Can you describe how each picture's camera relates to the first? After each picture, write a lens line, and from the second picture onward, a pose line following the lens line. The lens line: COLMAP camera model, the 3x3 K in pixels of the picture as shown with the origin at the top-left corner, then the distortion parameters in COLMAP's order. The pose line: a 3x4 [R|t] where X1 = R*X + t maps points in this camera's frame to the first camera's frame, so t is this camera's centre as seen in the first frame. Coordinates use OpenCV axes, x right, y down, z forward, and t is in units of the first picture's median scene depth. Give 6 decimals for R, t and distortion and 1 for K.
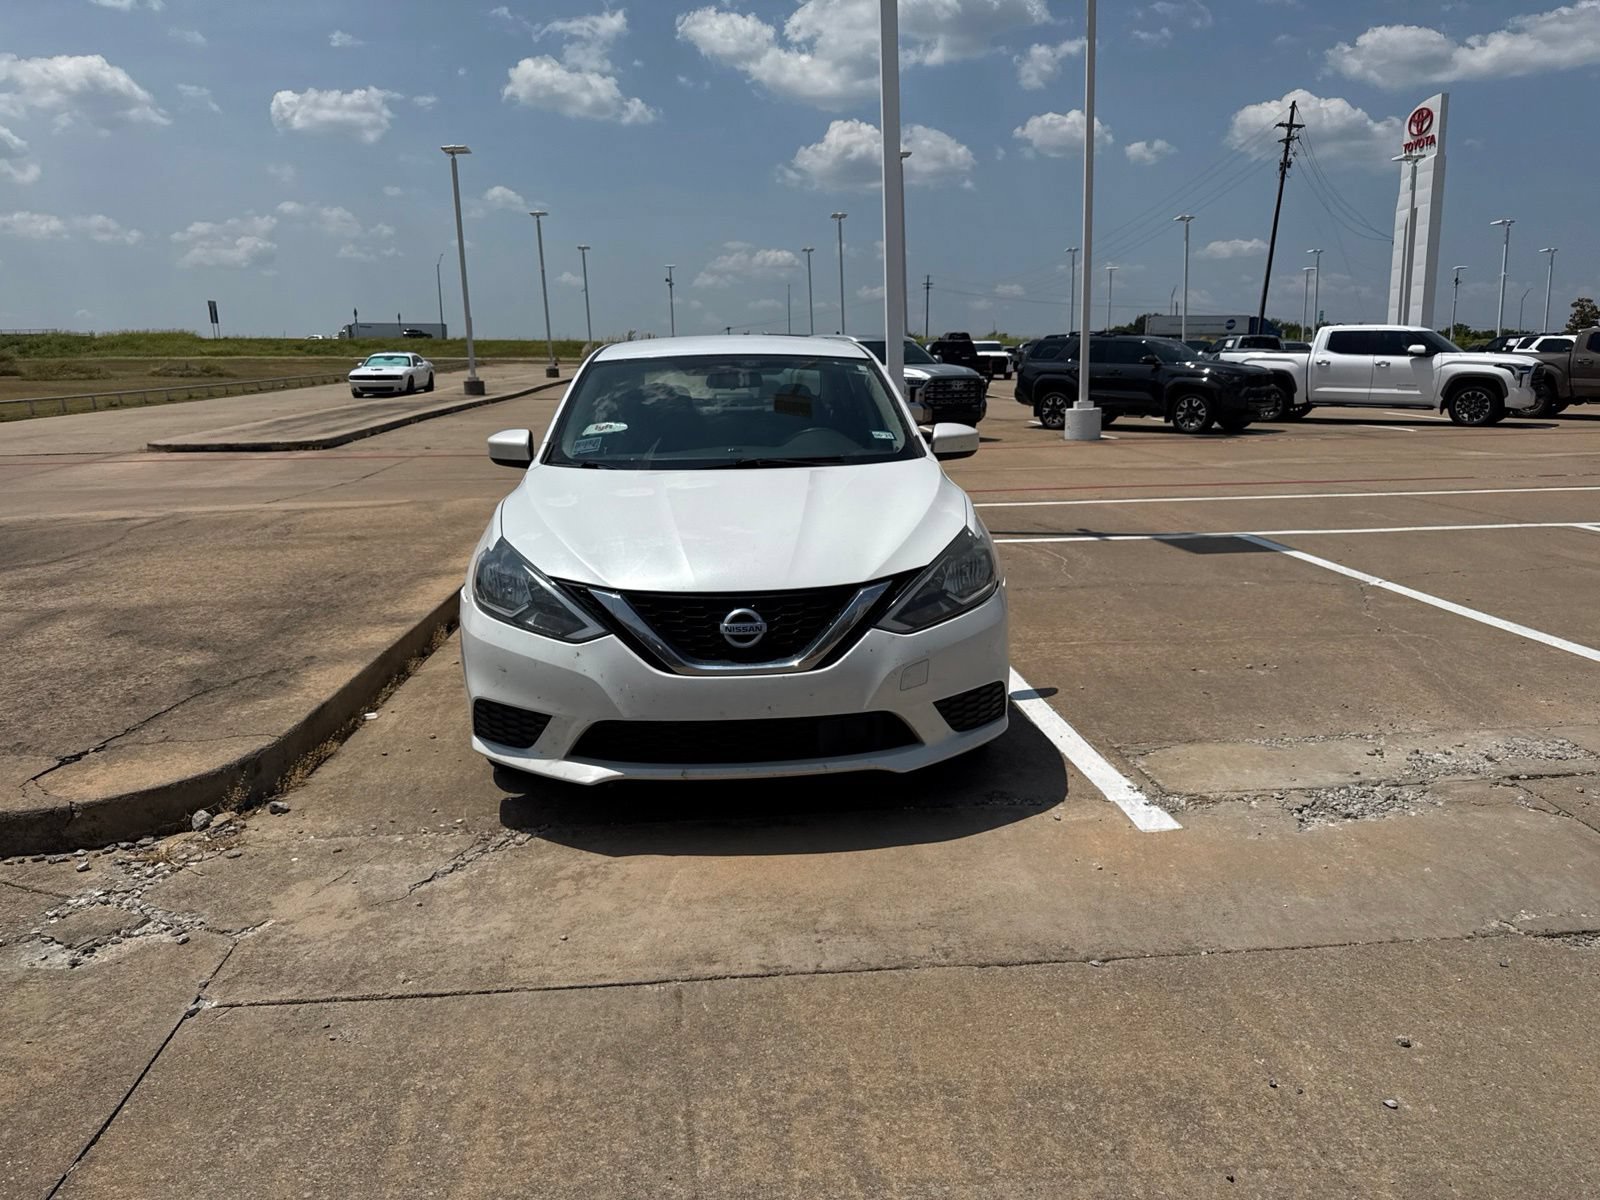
lens RADIAL K [[1132.8, 0, 804.9], [0, 1132.8, 597.9], [0, 0, 1]] dist [0.034473, -0.045331]
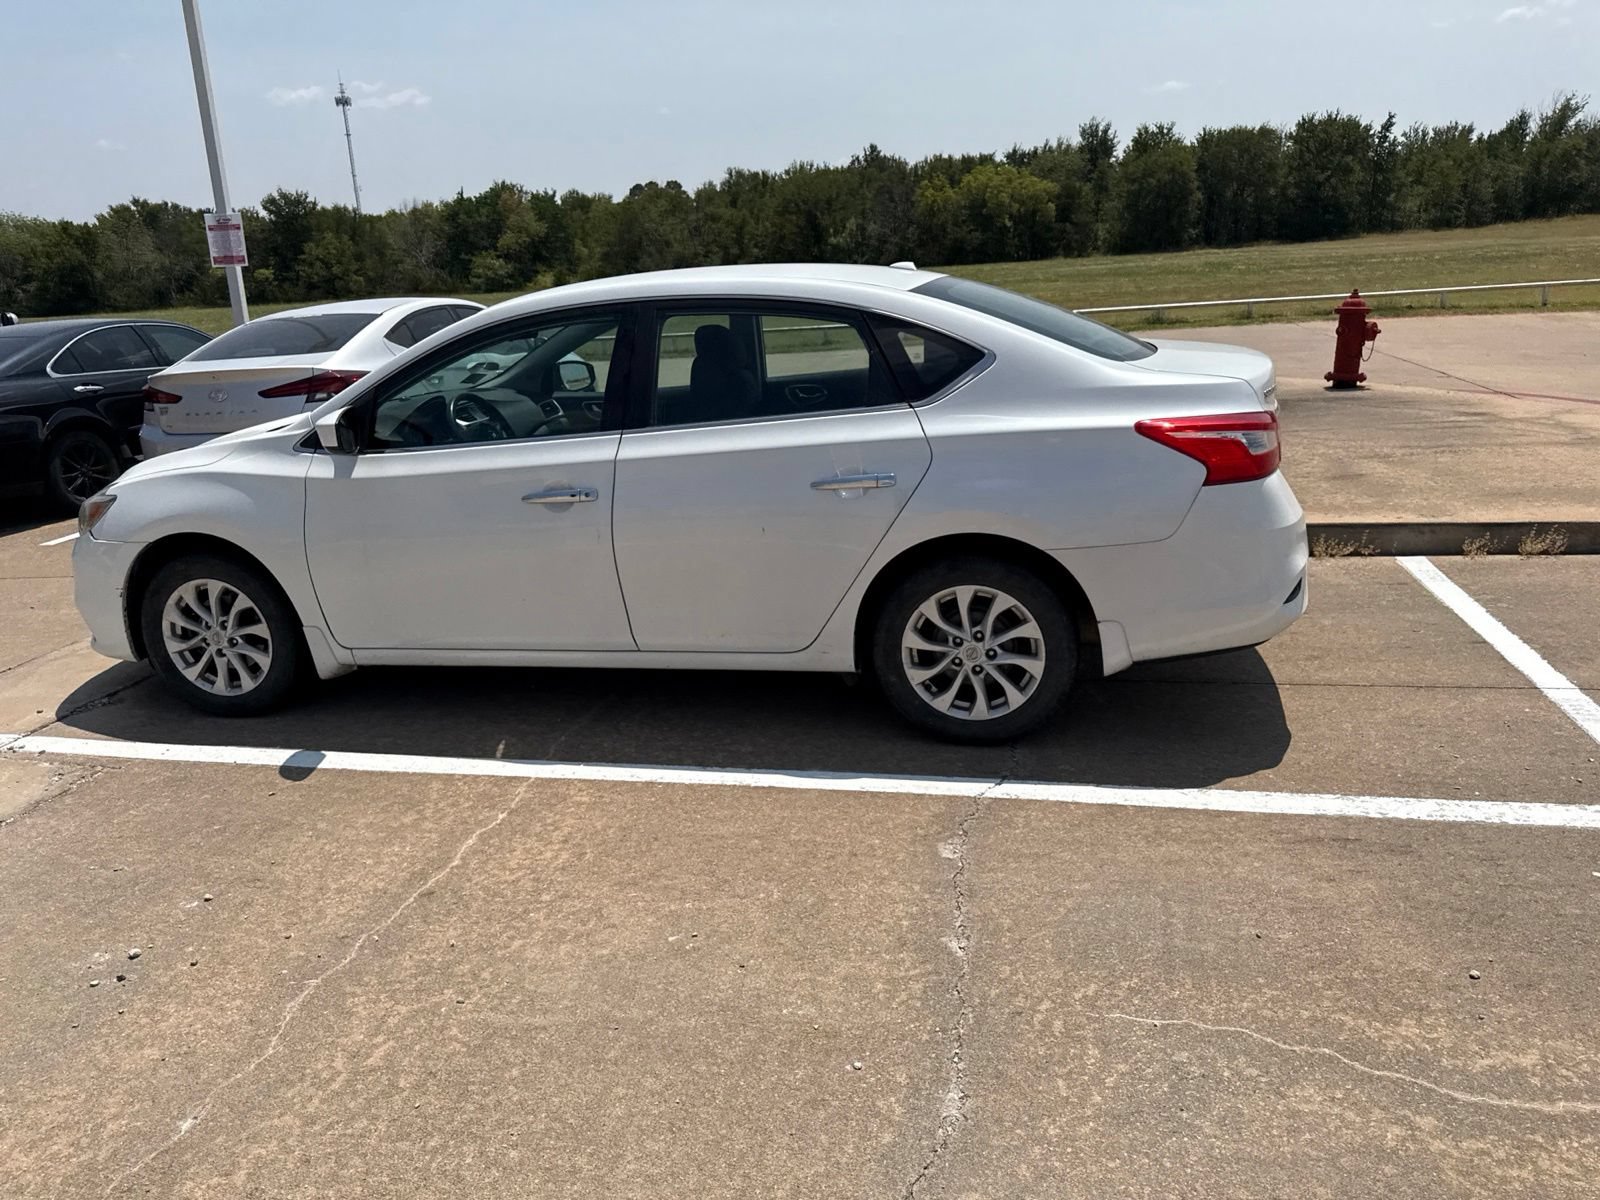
lens RADIAL K [[1123.7, 0, 809.7], [0, 1123.7, 599.4], [0, 0, 1]] dist [0.031386, -0.042301]
pose [[-0.274854, 0.303307, -0.912393, 1.094253], [-0.138454, 0.926565, 0.349726, -0.480419], [0.951465, 0.222448, -0.212676, 2.043621]]
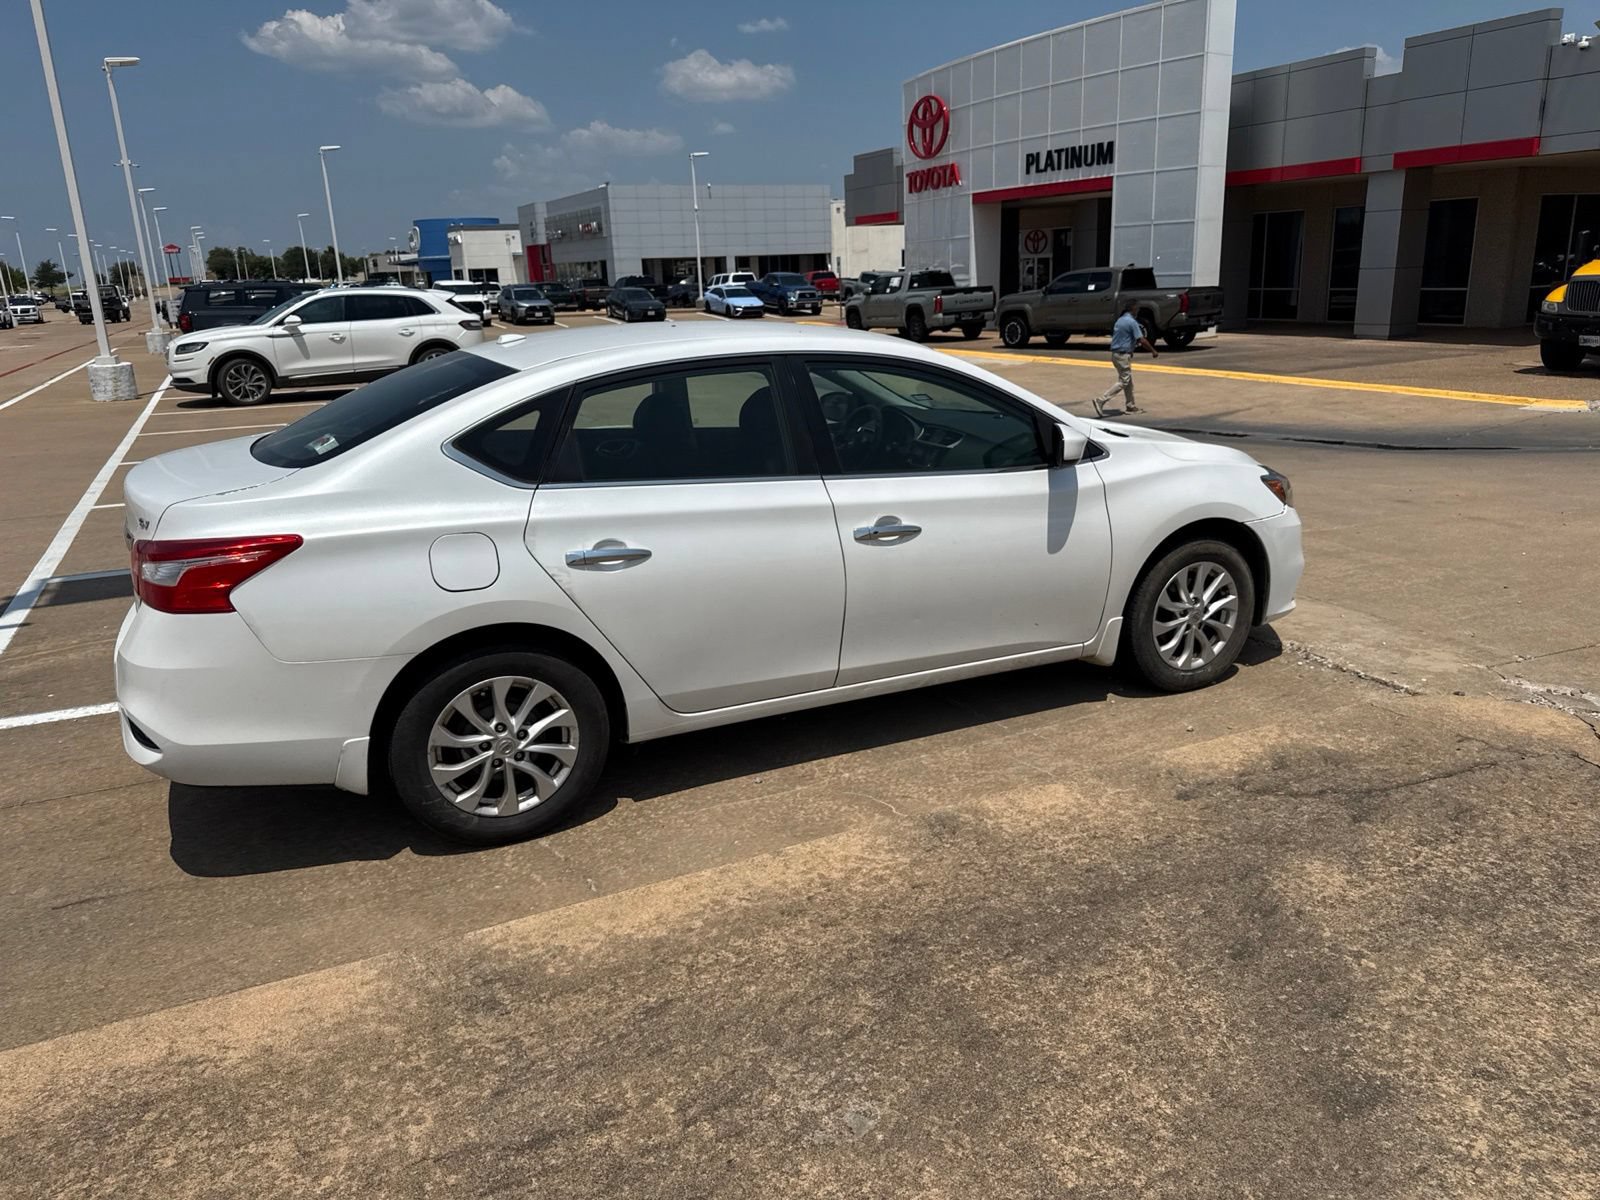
lens RADIAL K [[1150.1, 0, 801.6], [0, 1150.1, 598.3], [0, 0, 1]] dist [0.021016, -0.028258]
pose [[-0.366831, -0.225017, 0.902664, -1.359611], [0.221918, 0.921128, 0.319805, -0.471834], [-0.903431, 0.317632, -0.287963, 1.965655]]
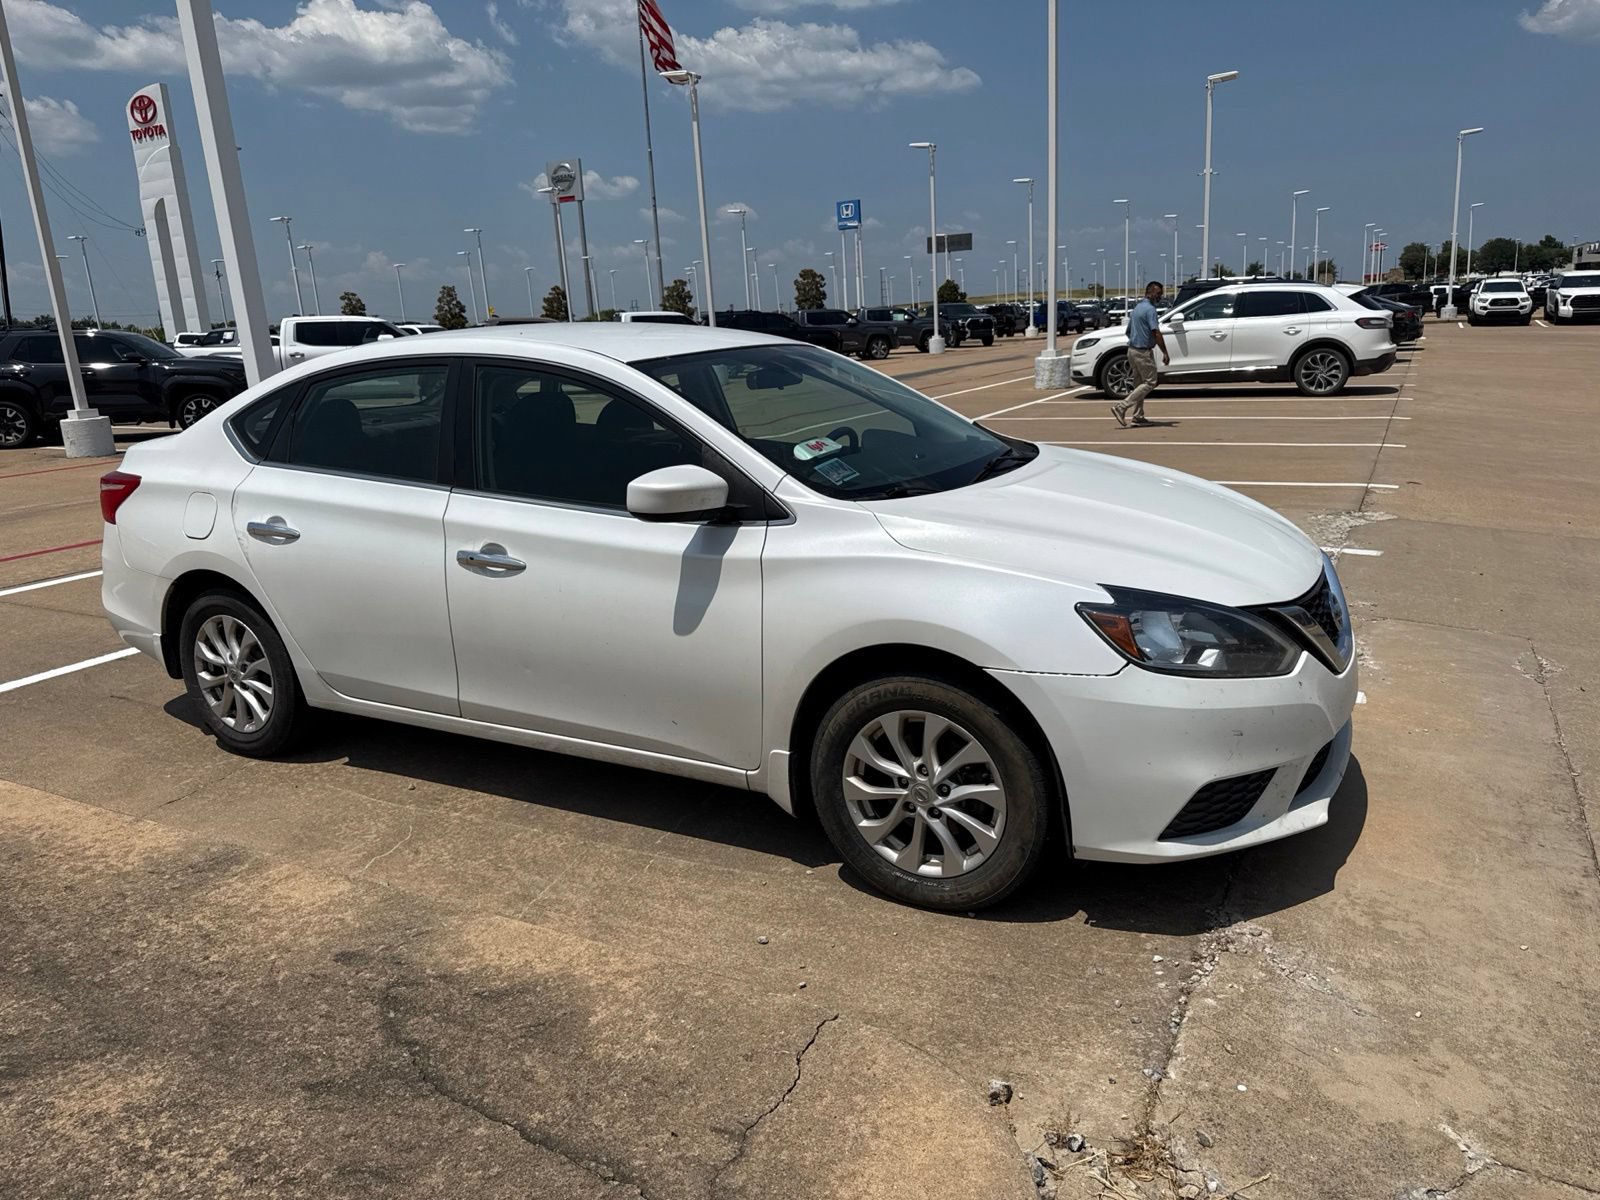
lens RADIAL K [[1136.5, 0, 800.8], [0, 1136.5, 592.3], [0, 0, 1]] dist [0.021163, -0.024243]
pose [[0.541139, -0.204764, 0.815623, -1.021526], [0.203915, 0.972906, 0.108960, -0.176101], [-0.815835, 0.107355, 0.568232, 0.748398]]
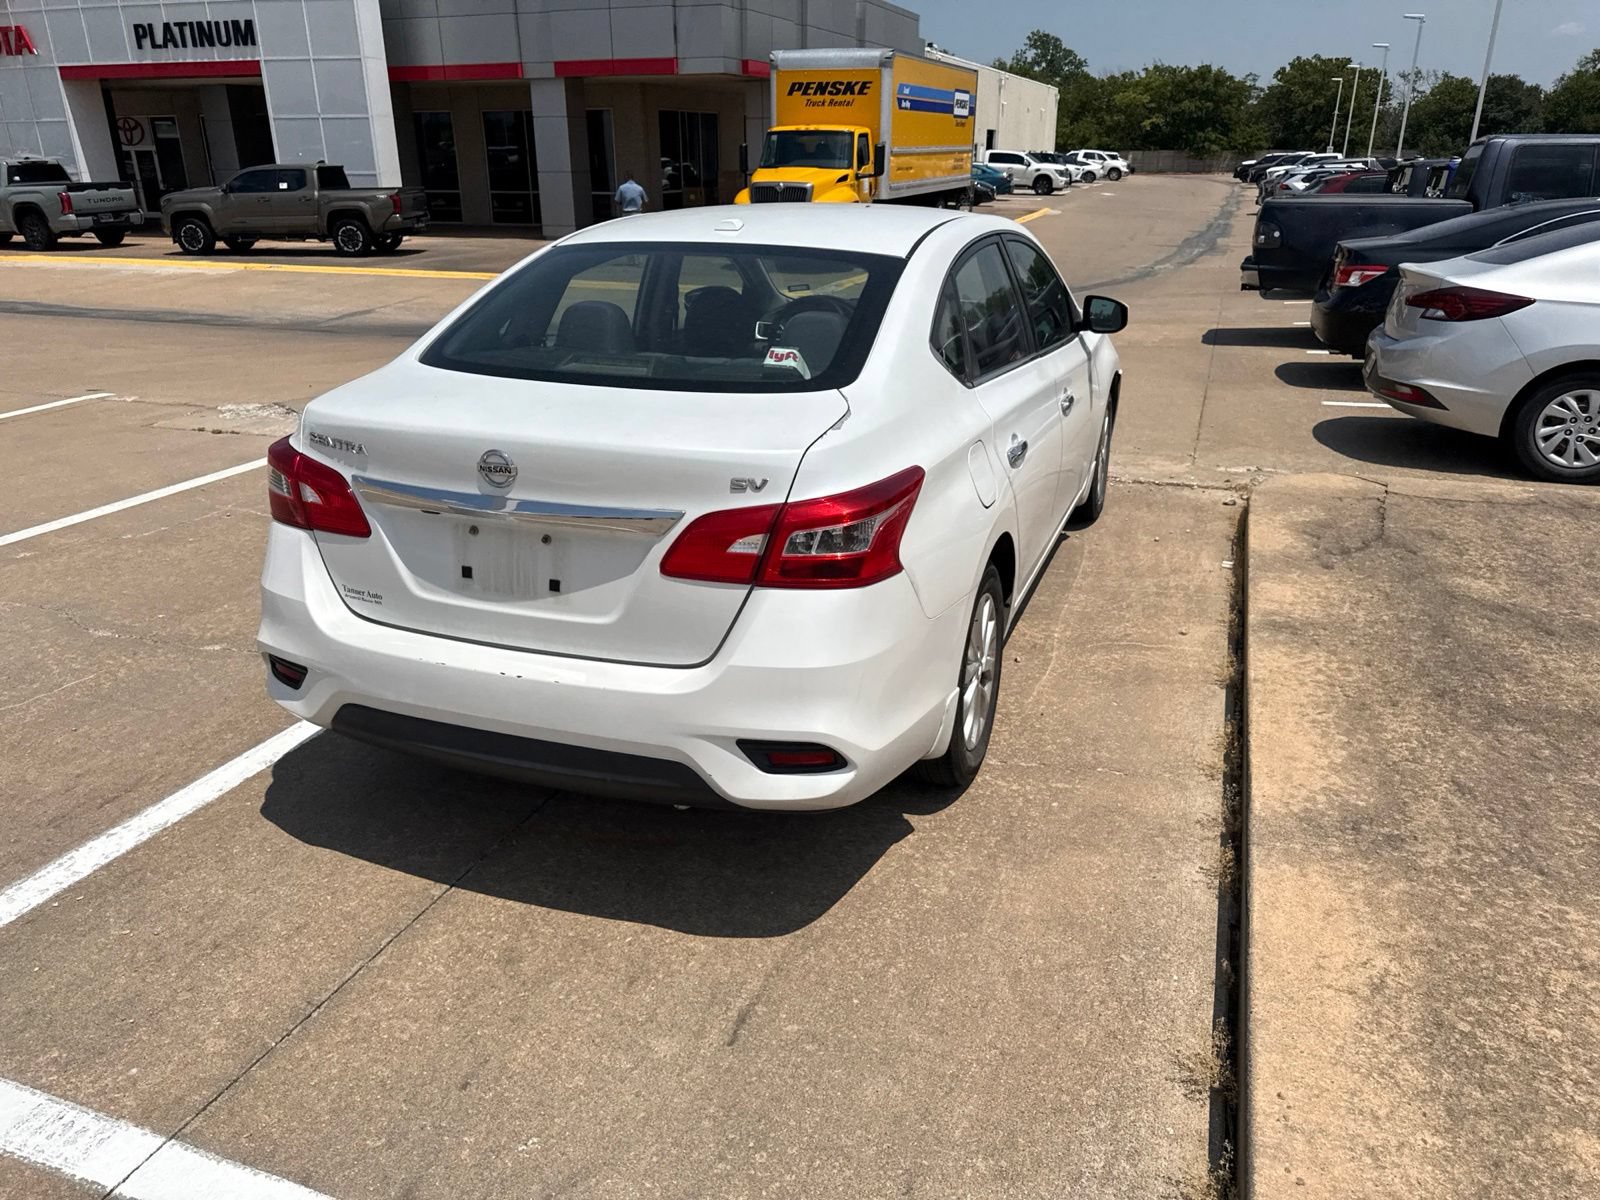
lens RADIAL K [[1154.7, 0, 814.5], [0, 1154.7, 598.2], [0, 0, 1]] dist [0.007193, -0.009011]
pose [[-0.915403, -0.124024, 0.382956, -0.597692], [0.099024, 0.852736, 0.512870, -0.629916], [-0.390168, 0.507405, -0.768316, 2.698725]]
